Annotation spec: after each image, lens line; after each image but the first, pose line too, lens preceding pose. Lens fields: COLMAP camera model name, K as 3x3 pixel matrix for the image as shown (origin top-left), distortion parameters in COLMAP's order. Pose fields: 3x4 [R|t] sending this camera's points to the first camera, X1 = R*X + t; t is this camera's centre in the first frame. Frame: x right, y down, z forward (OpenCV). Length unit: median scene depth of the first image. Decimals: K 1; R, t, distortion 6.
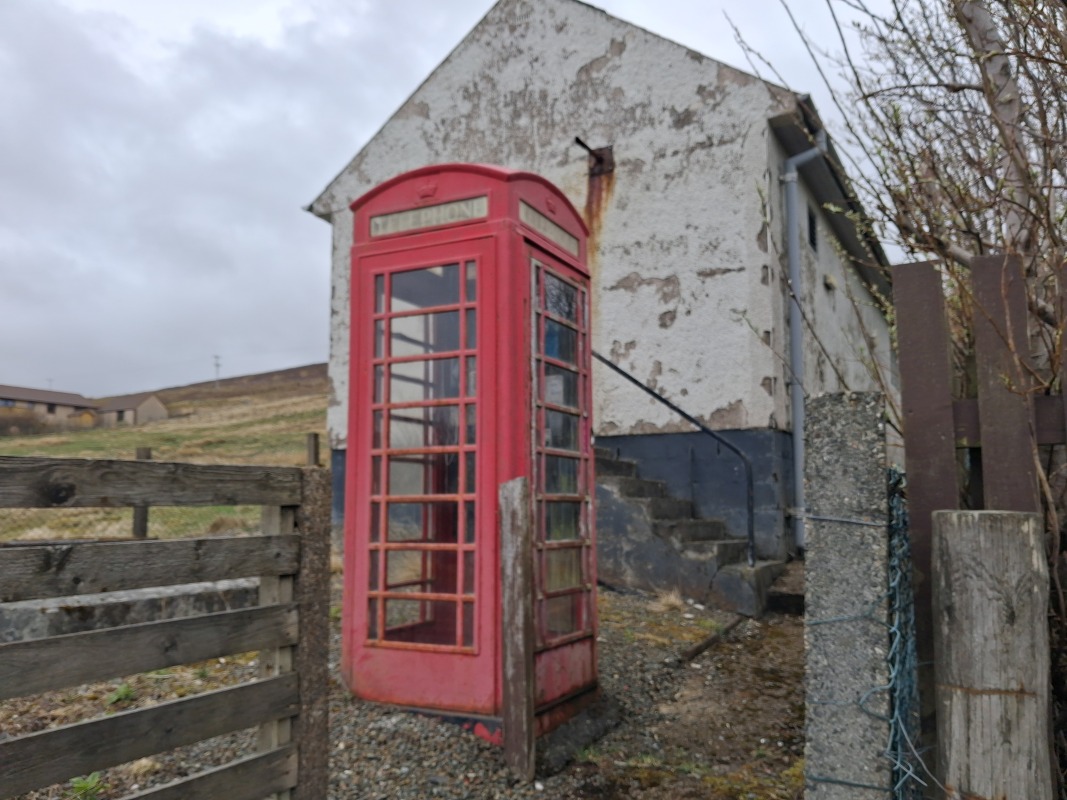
lens RADIAL K [[846.5, 0, 571.3], [0, 846.5, 405.4], [0, 0, 1]] dist [-0.003992, -0.037893]
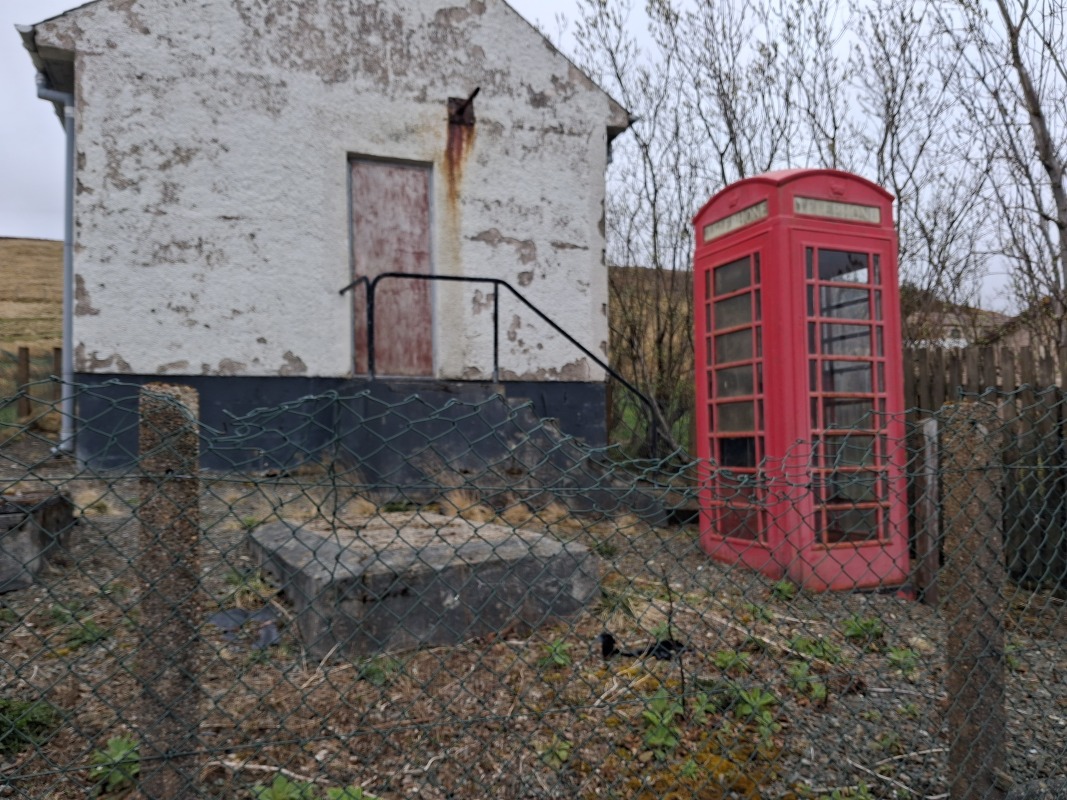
lens RADIAL K [[846.5, 0, 528.6], [0, 846.5, 406.2], [0, 0, 1]] dist [-0.003992, -0.037893]
pose [[0.665024, 0.039125, 0.745797, -0.839315], [-0.084632, 0.996142, 0.023208, 0.046685], [-0.742011, -0.078552, 0.665769, 0.287117]]
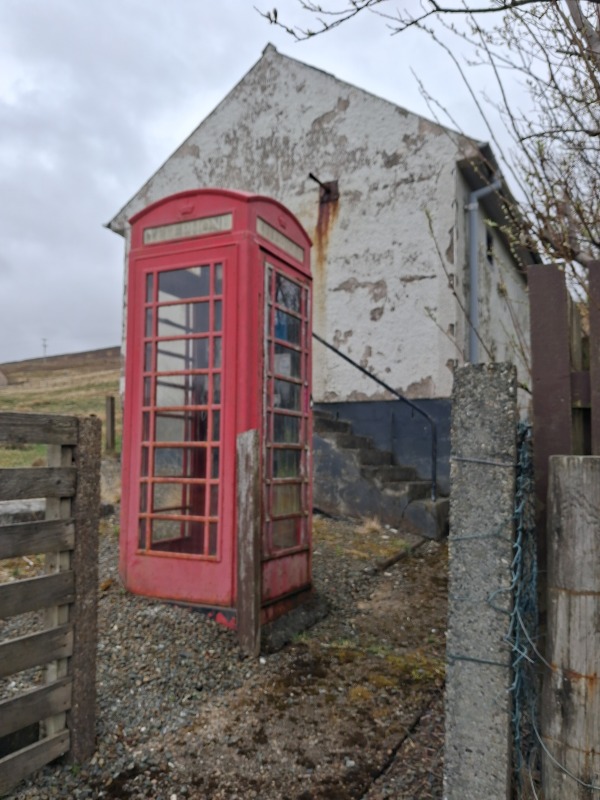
lens RADIAL K [[634.6, 0, 309.9], [0, 634.6, 406.9], [0, 0, 1]] dist [-0.003992, -0.037893]
pose [[0.999835, 0.017686, -0.004231, 0.019996], [-0.017505, 0.999068, 0.039445, 0.005955], [0.004925, -0.039365, 0.999213, 0.008941]]
